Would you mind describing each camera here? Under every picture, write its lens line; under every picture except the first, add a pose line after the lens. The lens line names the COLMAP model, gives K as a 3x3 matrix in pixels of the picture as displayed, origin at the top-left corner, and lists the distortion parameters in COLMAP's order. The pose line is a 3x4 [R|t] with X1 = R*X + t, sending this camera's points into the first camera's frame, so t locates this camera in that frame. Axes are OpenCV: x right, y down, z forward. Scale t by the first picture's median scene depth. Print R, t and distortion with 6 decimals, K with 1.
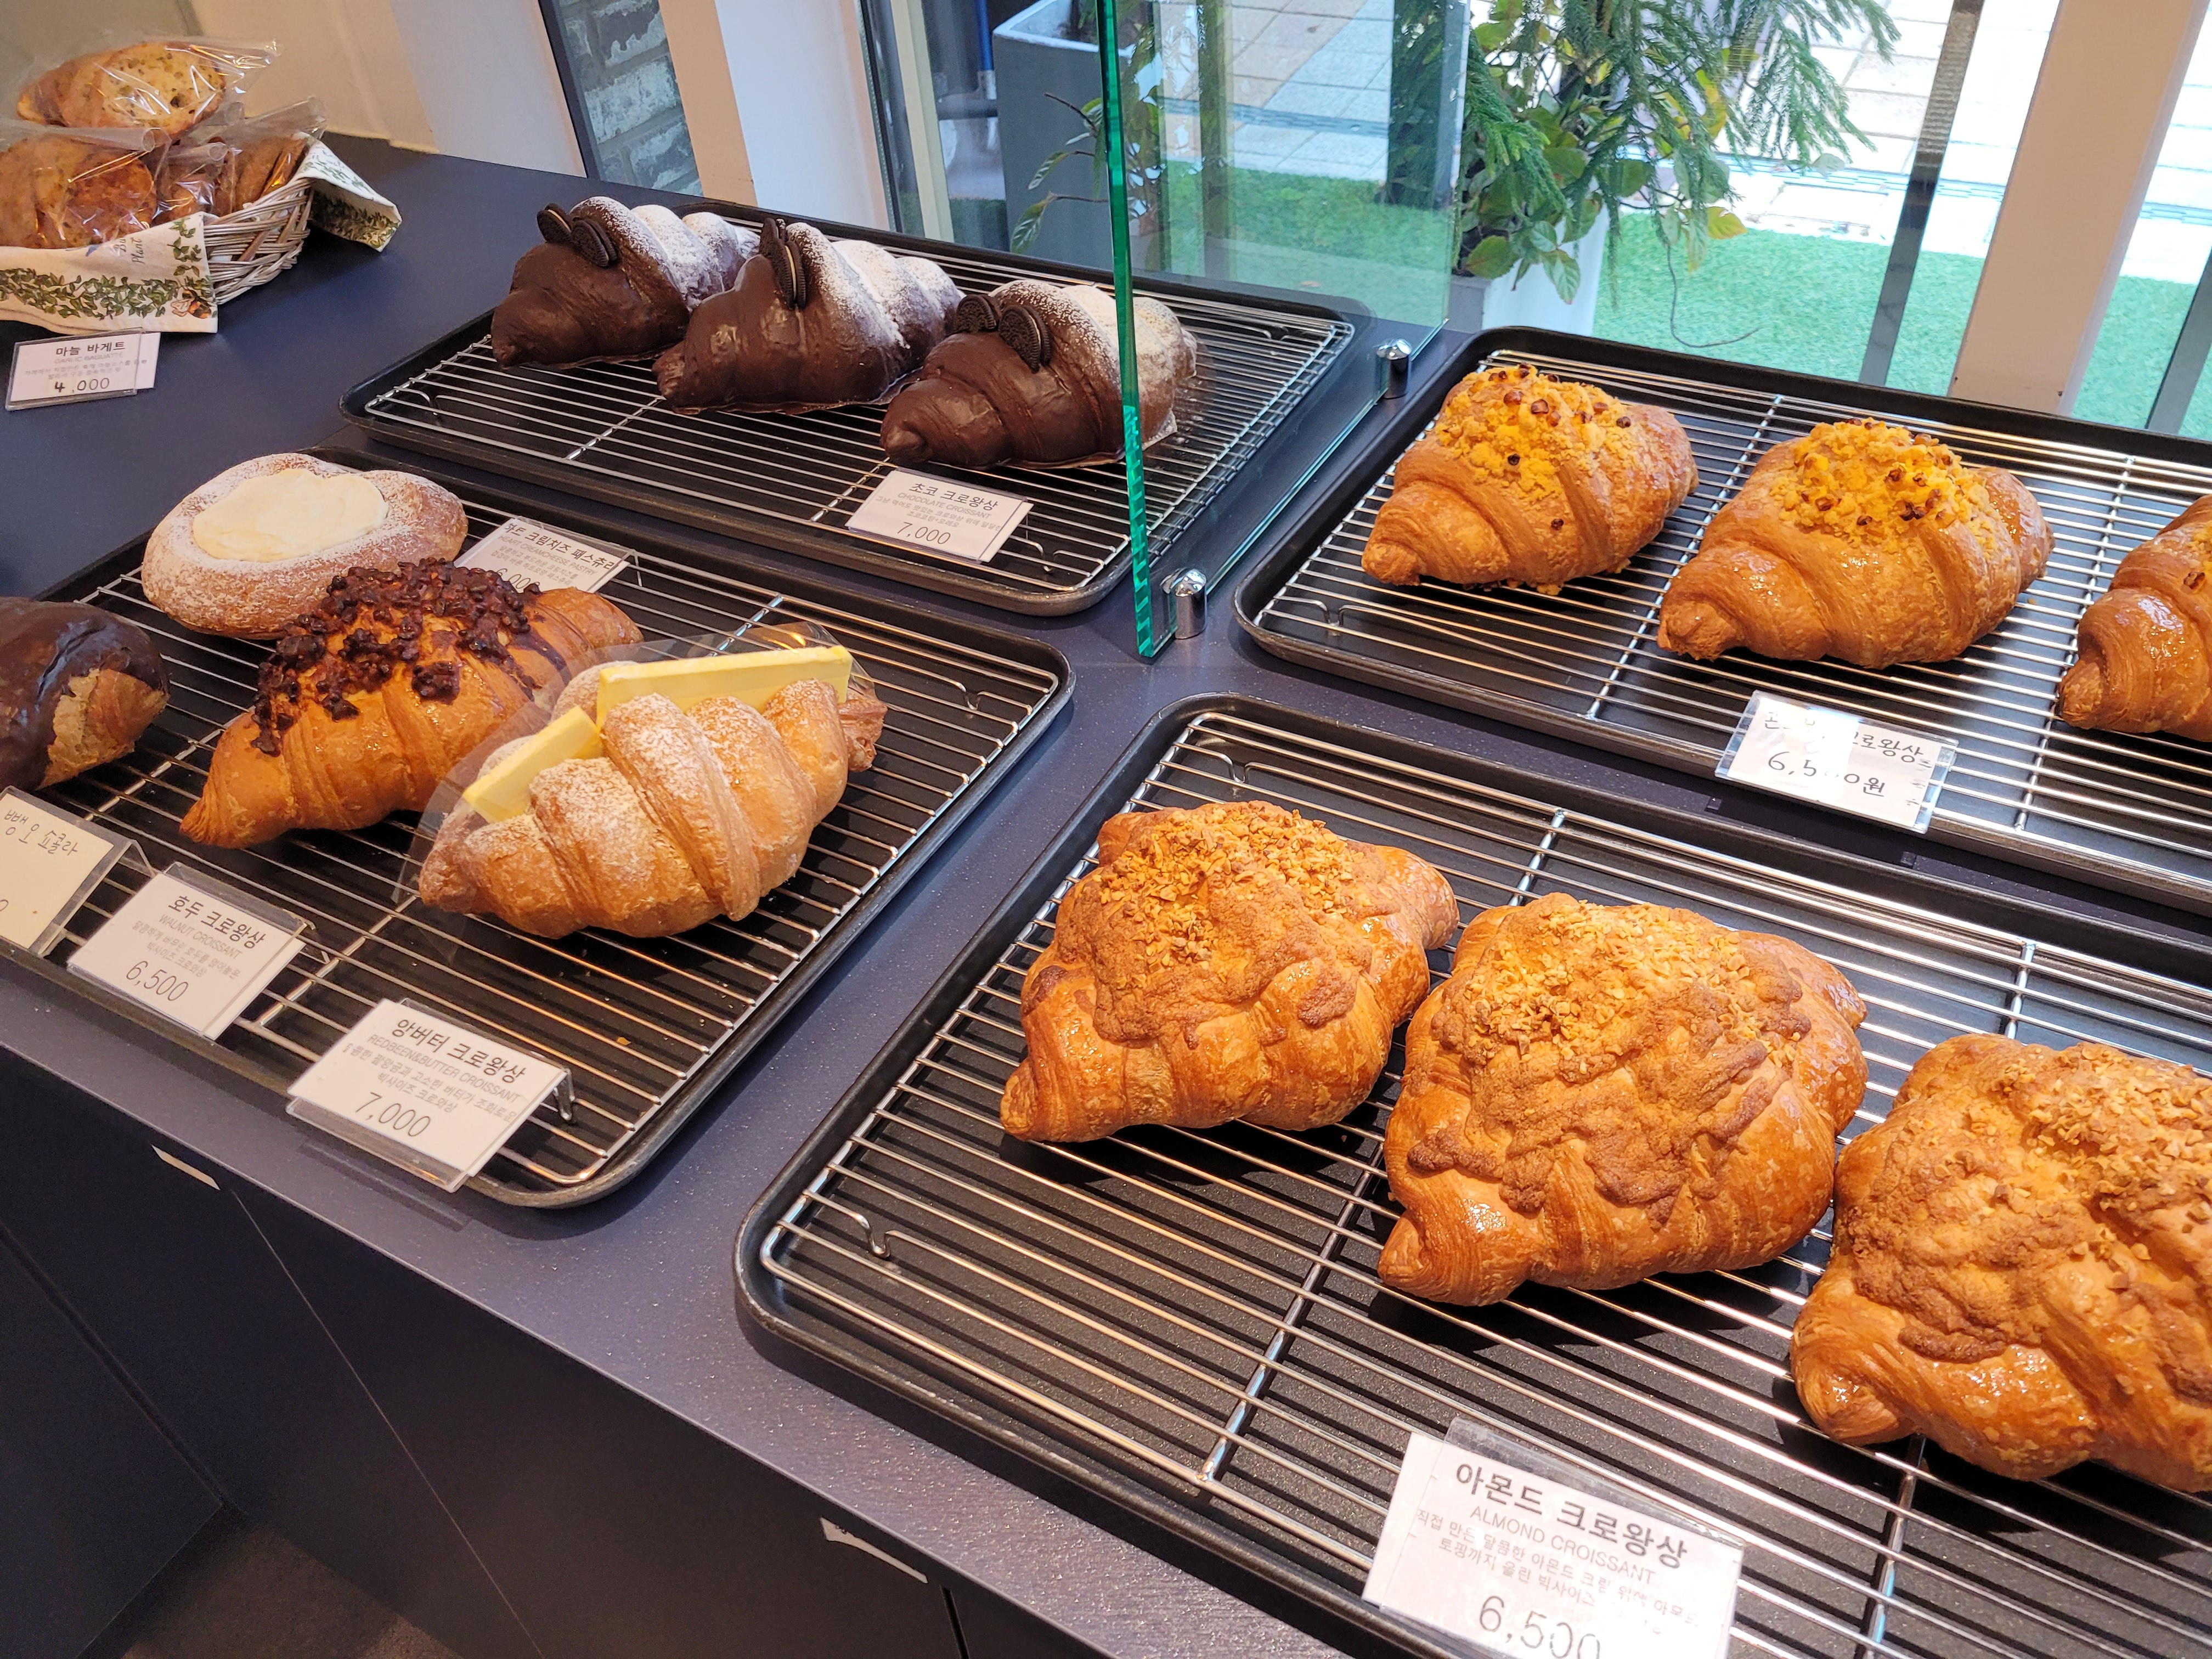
lens RADIAL K [[1608.0, 0, 1110.0], [0, 1608.0, 841.8], [0, 0, 1]] dist [0.044668, -0.024241]
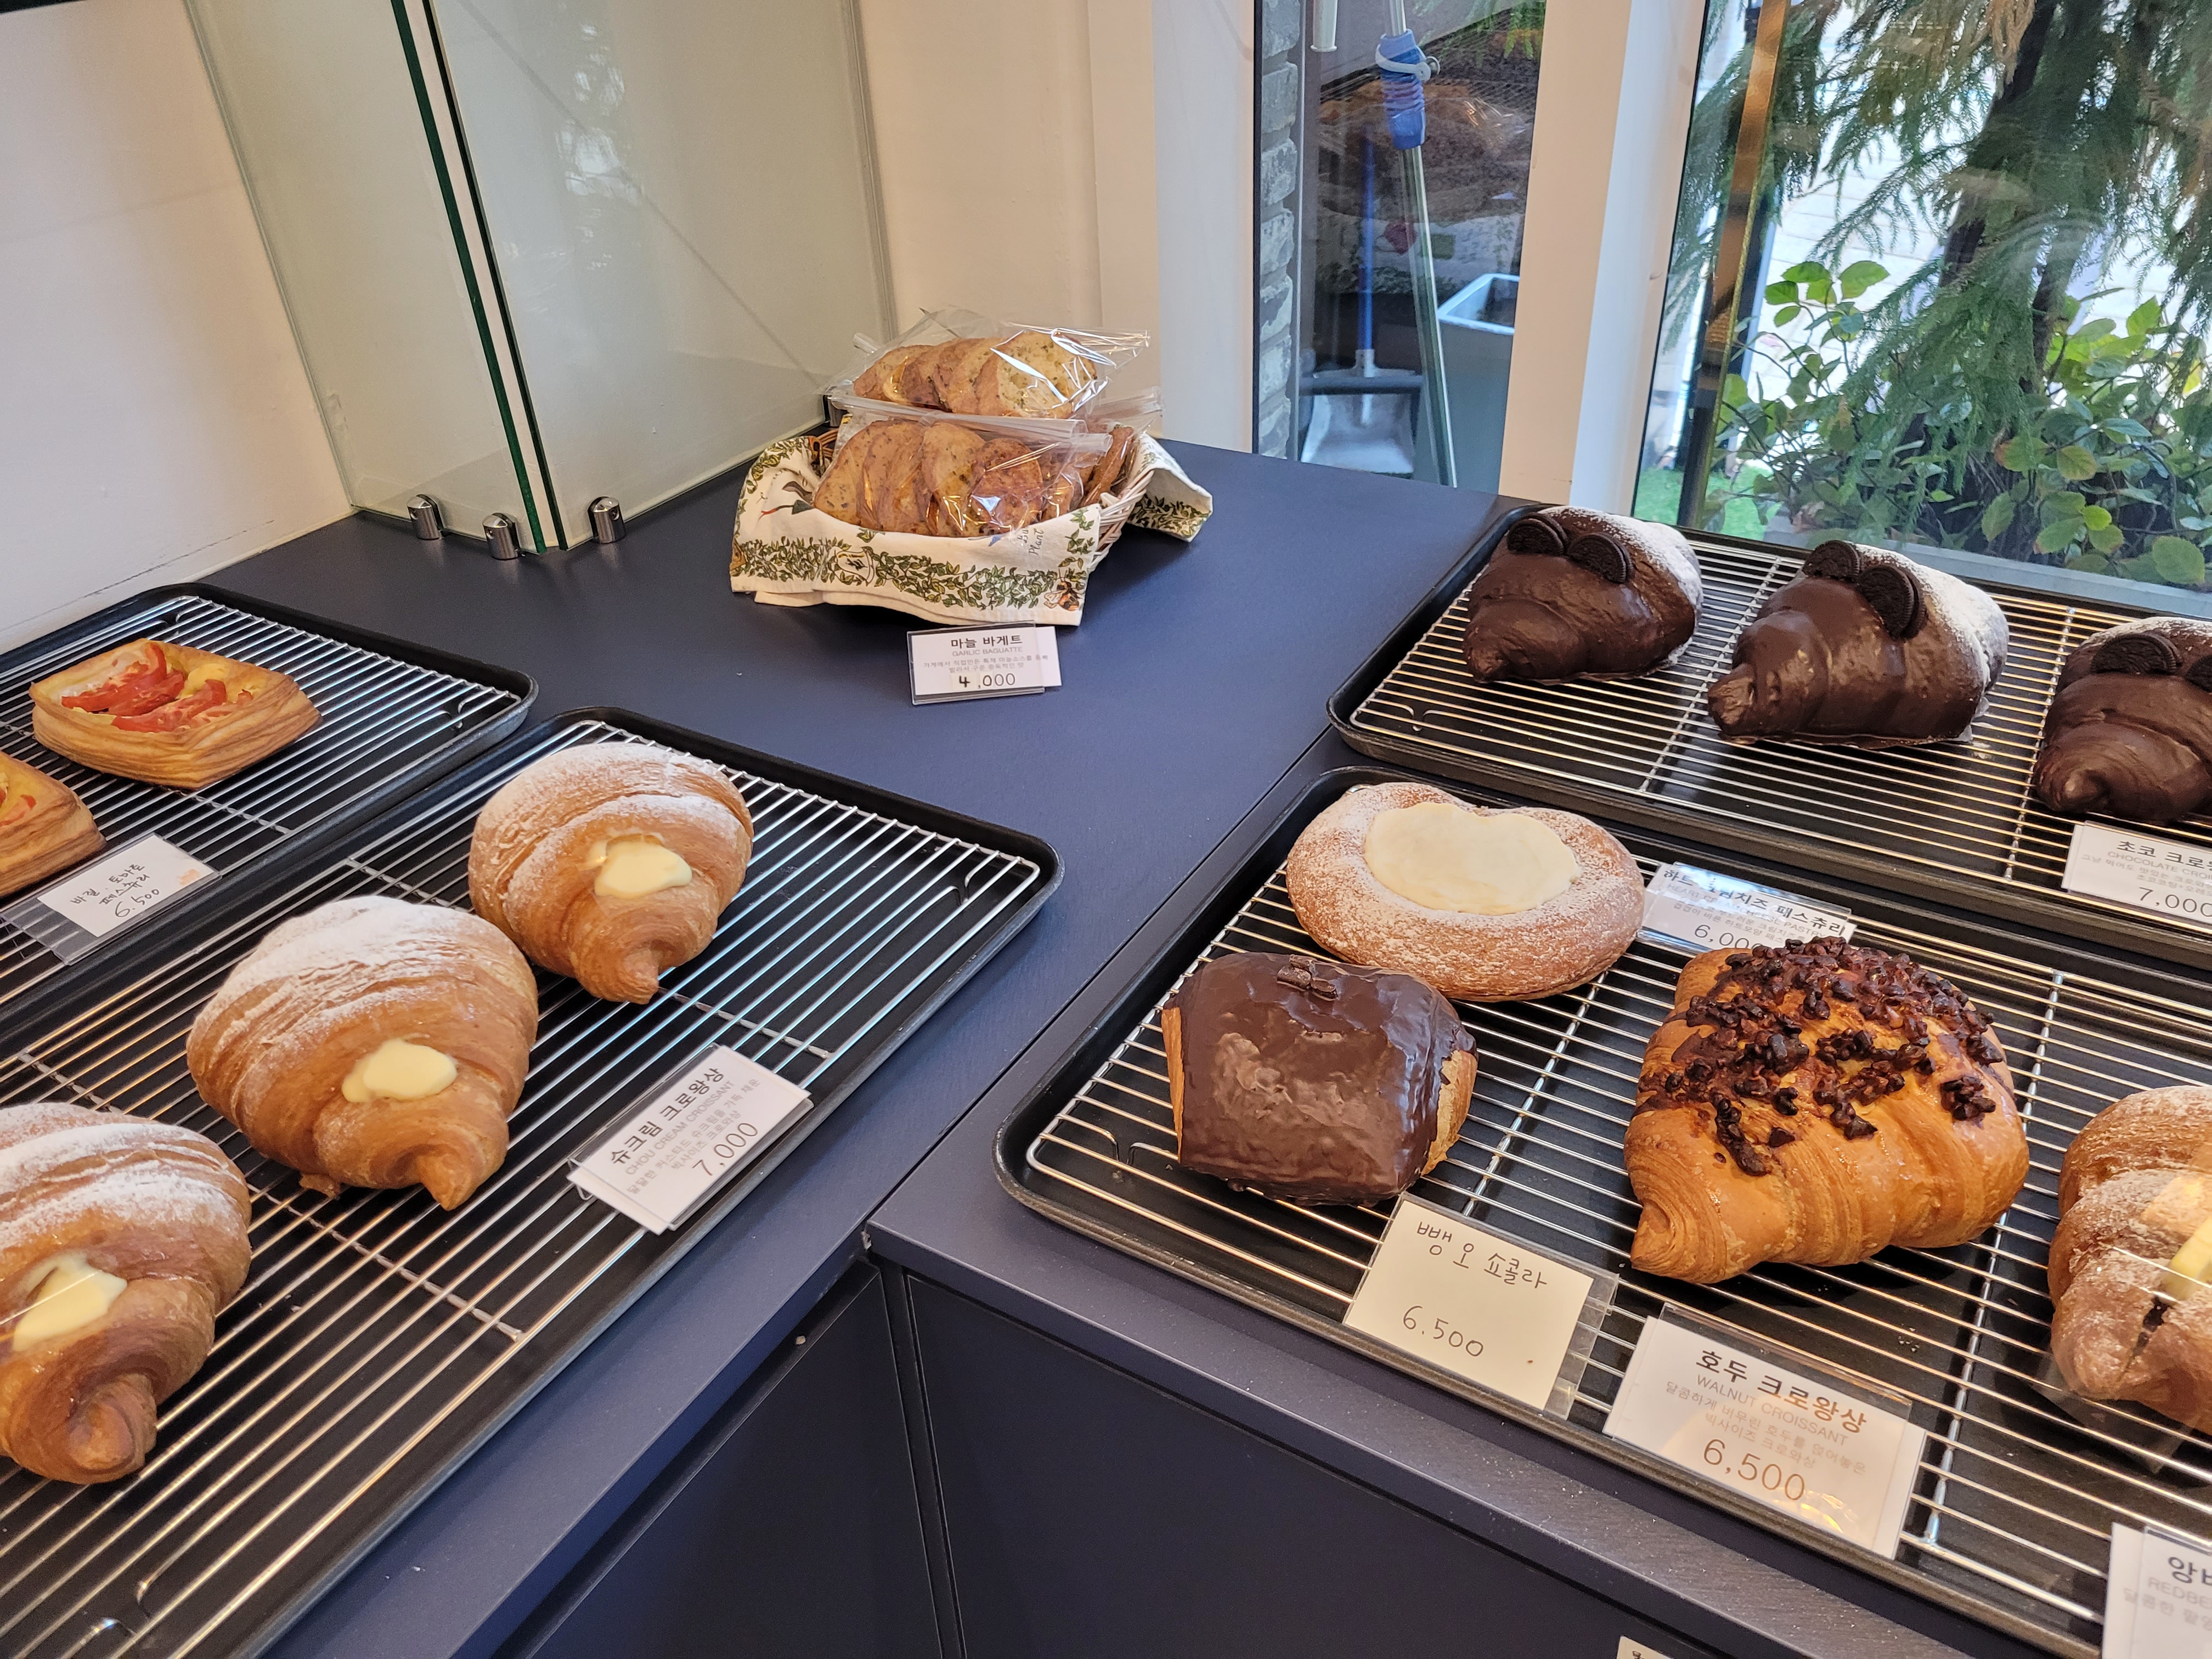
lens RADIAL K [[1608.0, 0, 1146.0], [0, 1608.0, 895.0], [0, 0, 1]] dist [0.044668, -0.024241]
pose [[0.999204, 0.039457, 0.005915, -0.531652], [-0.038582, 0.993329, -0.108668, -0.059474], [-0.010163, 0.108353, 0.994061, 0.092561]]
